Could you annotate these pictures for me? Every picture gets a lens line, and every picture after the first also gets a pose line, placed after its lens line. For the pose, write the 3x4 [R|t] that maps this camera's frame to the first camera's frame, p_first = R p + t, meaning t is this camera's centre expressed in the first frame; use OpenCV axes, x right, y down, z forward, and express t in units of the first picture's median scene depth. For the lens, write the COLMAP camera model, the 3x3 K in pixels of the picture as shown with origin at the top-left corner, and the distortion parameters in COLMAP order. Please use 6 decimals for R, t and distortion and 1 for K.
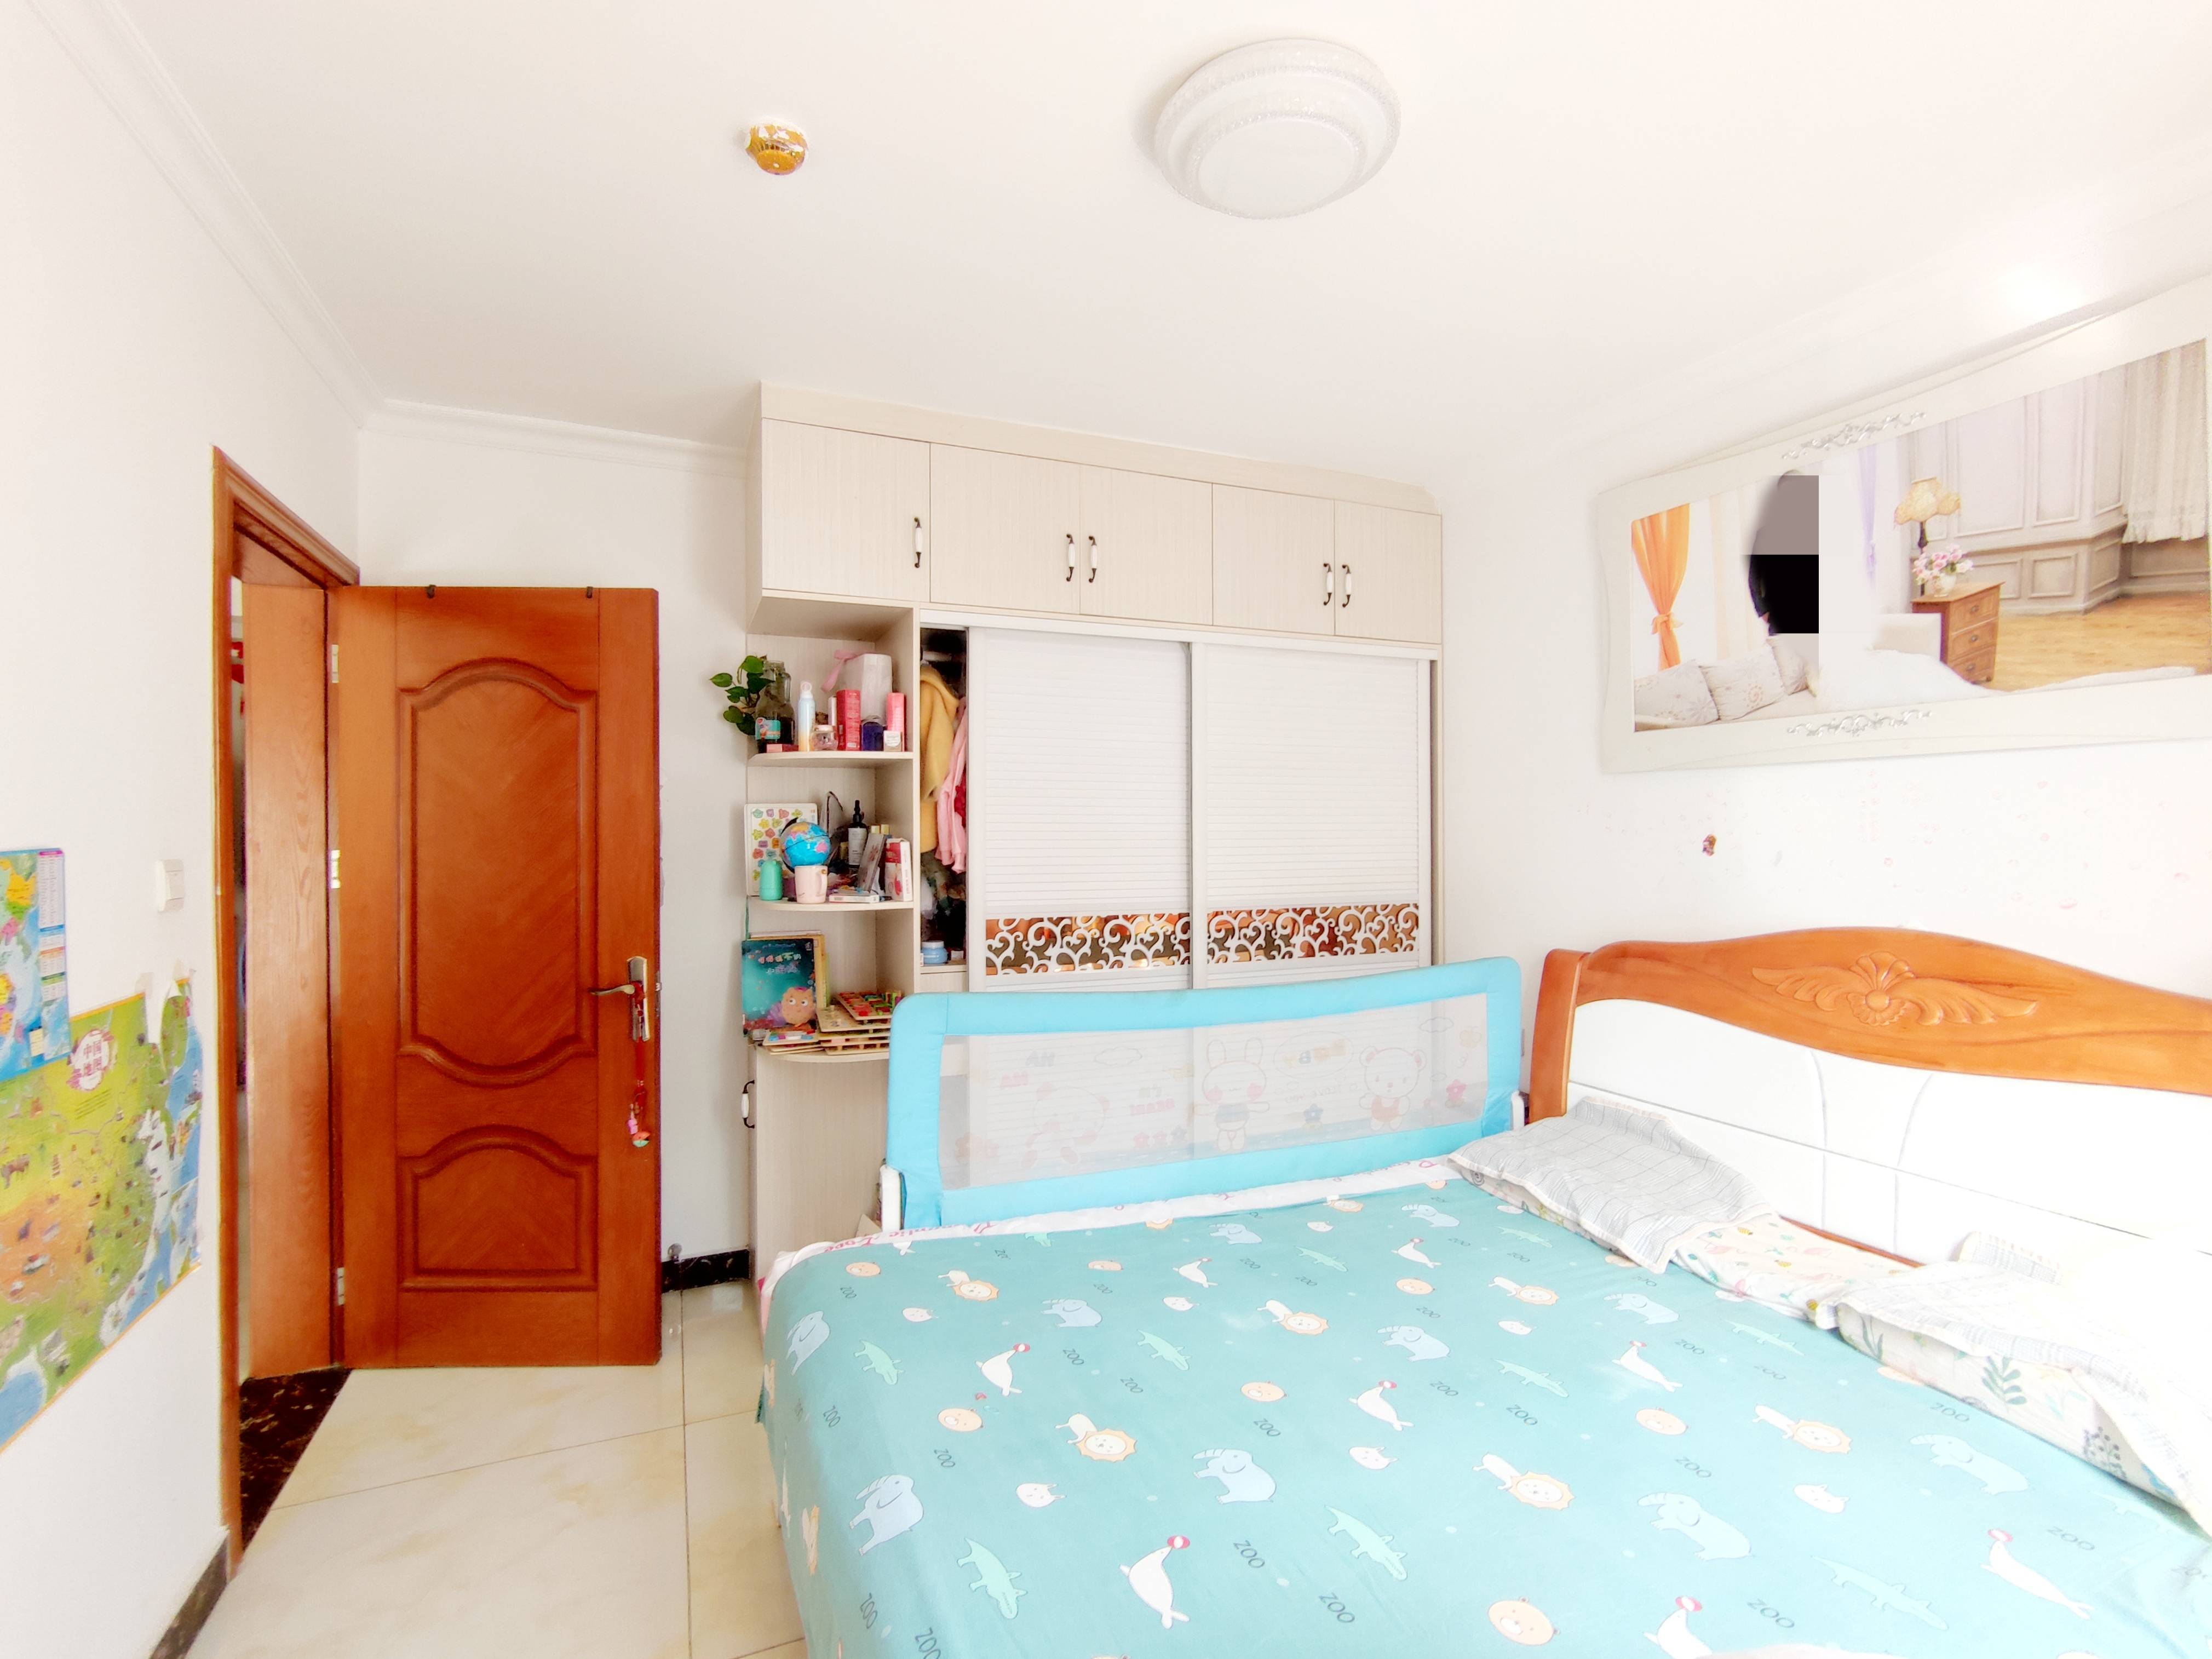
lens RADIAL K [[1014.7, 0, 1101.7], [0, 1014.7, 829.5], [0, 0, 1]] dist [-0.011892, -0.000573]
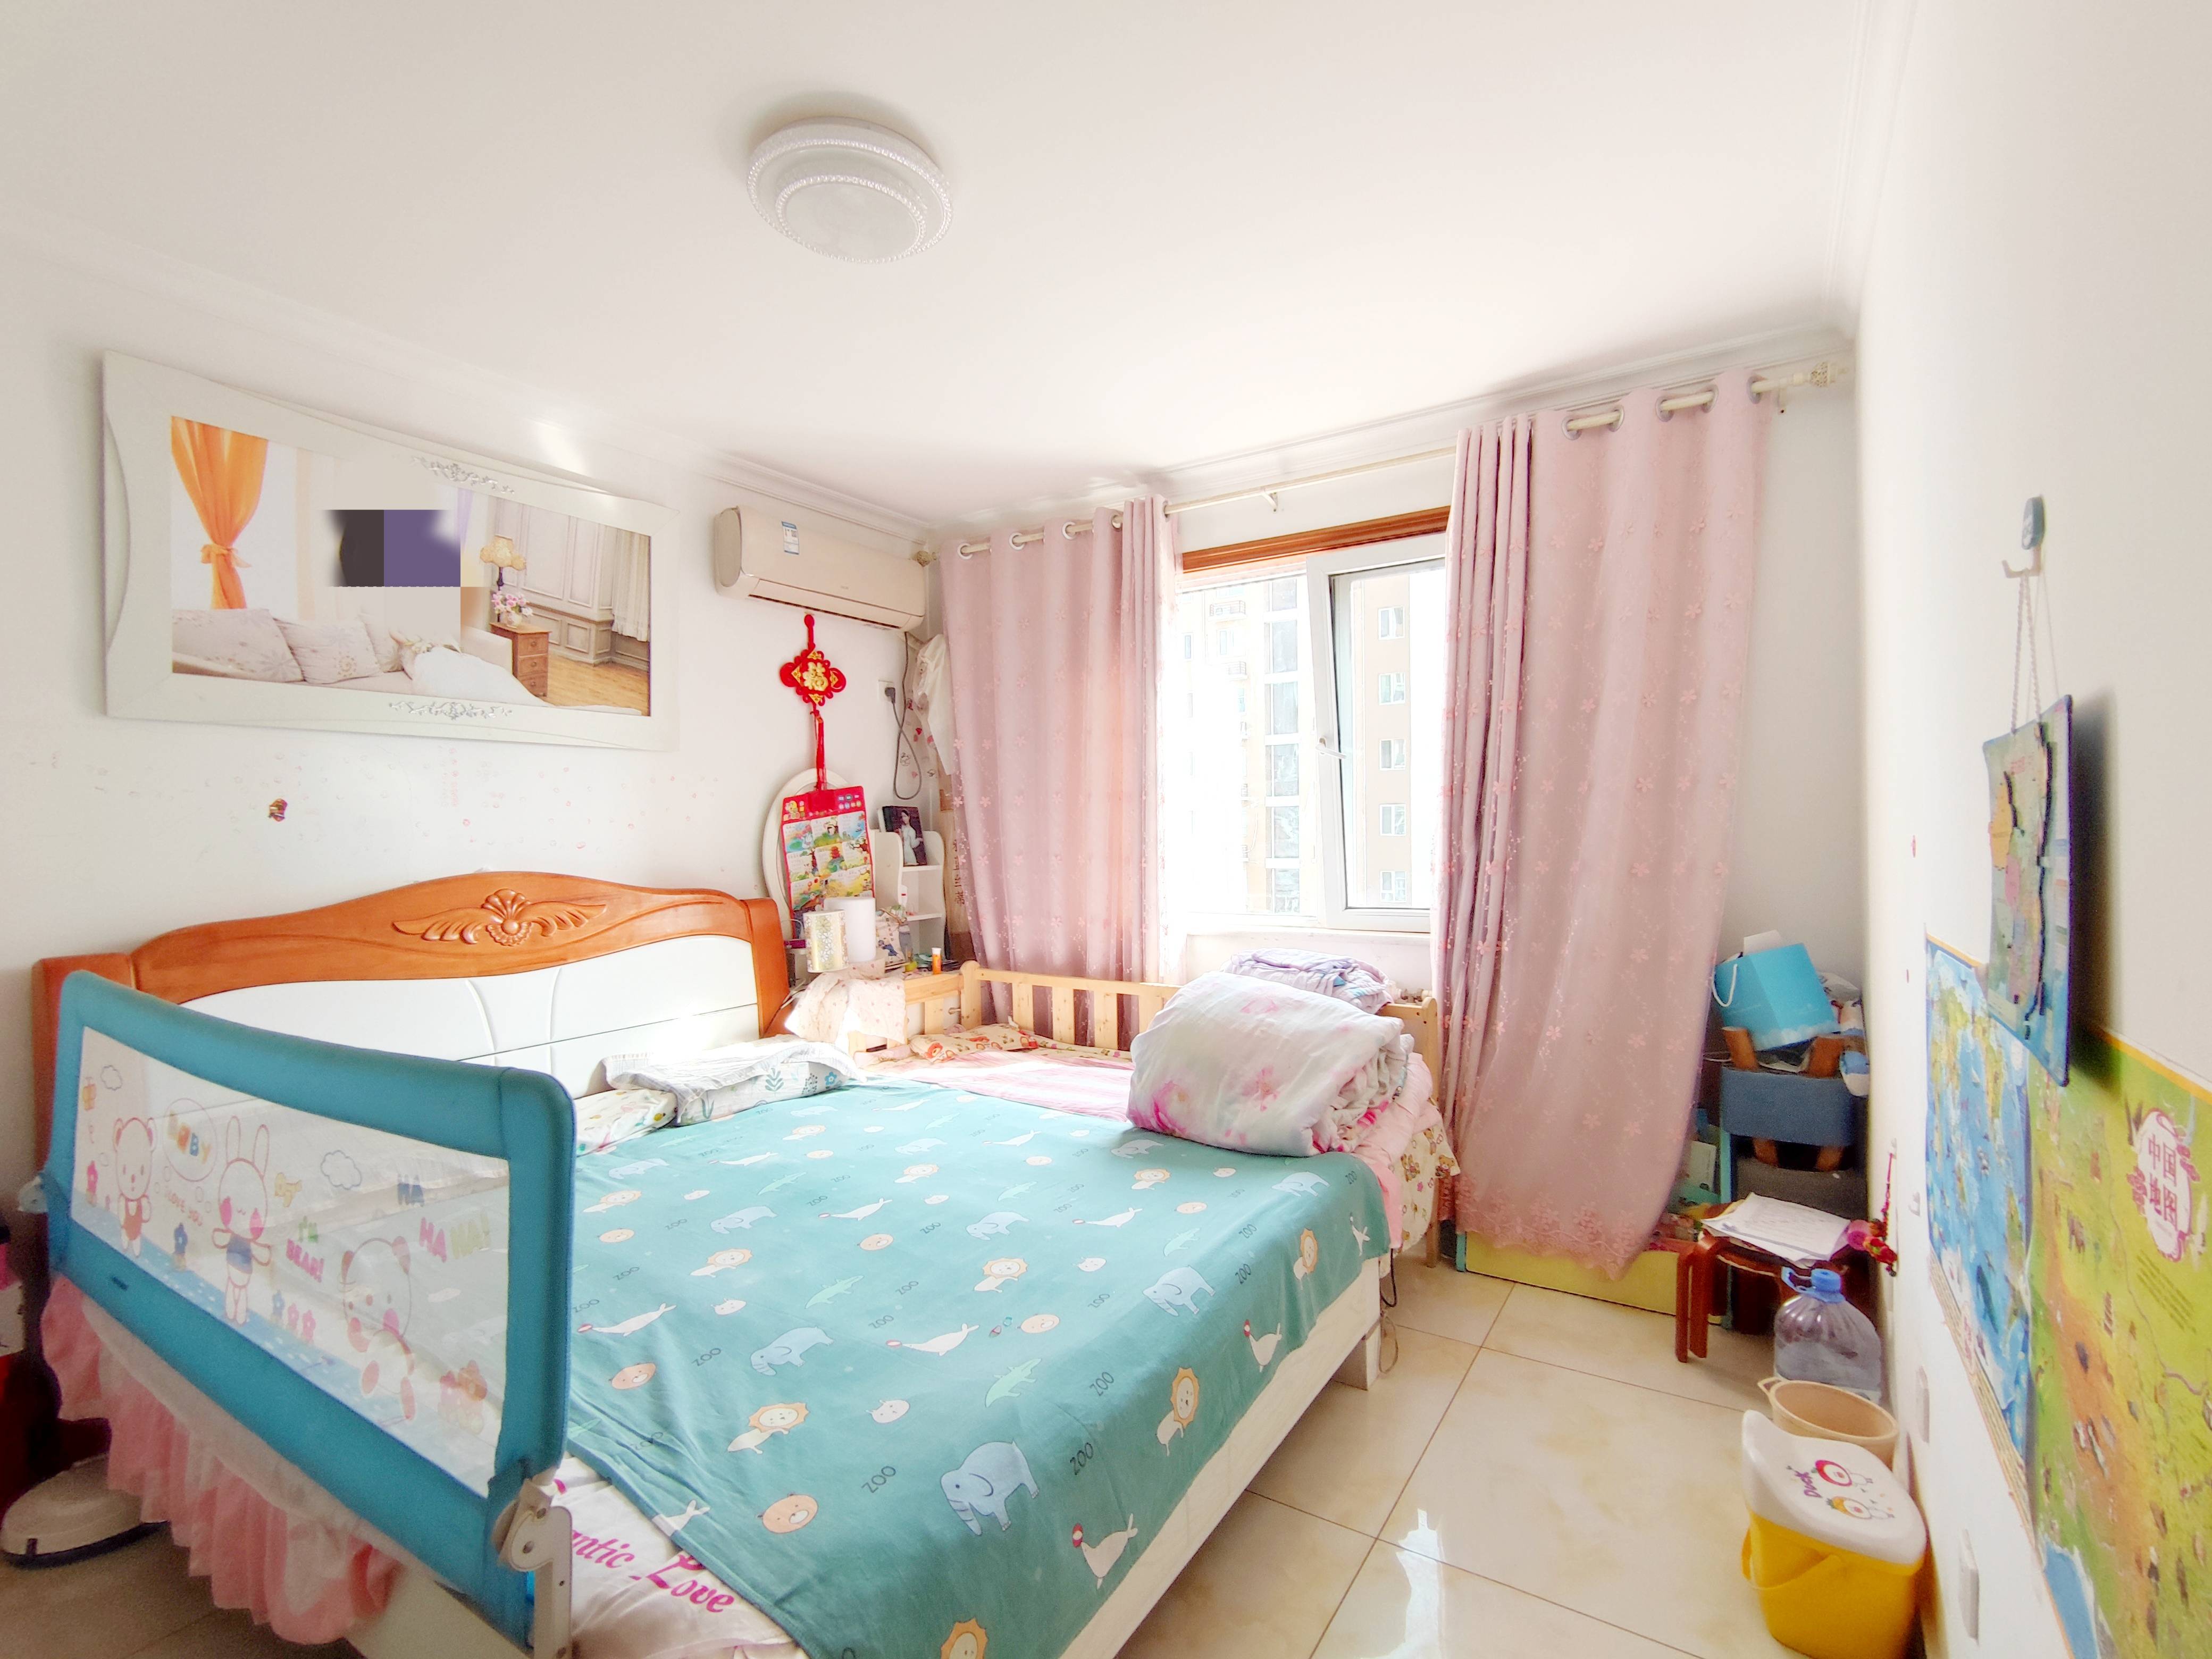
lens RADIAL K [[1014.7, 0, 1104.1], [0, 1014.7, 830.0], [0, 0, 1]] dist [-0.011892, -0.000573]
pose [[-0.557783, 0.004416, 0.829975, -0.783610], [0.011838, 0.999926, 0.002636, 0.052303], [-0.829903, 0.011296, -0.557794, 1.137415]]
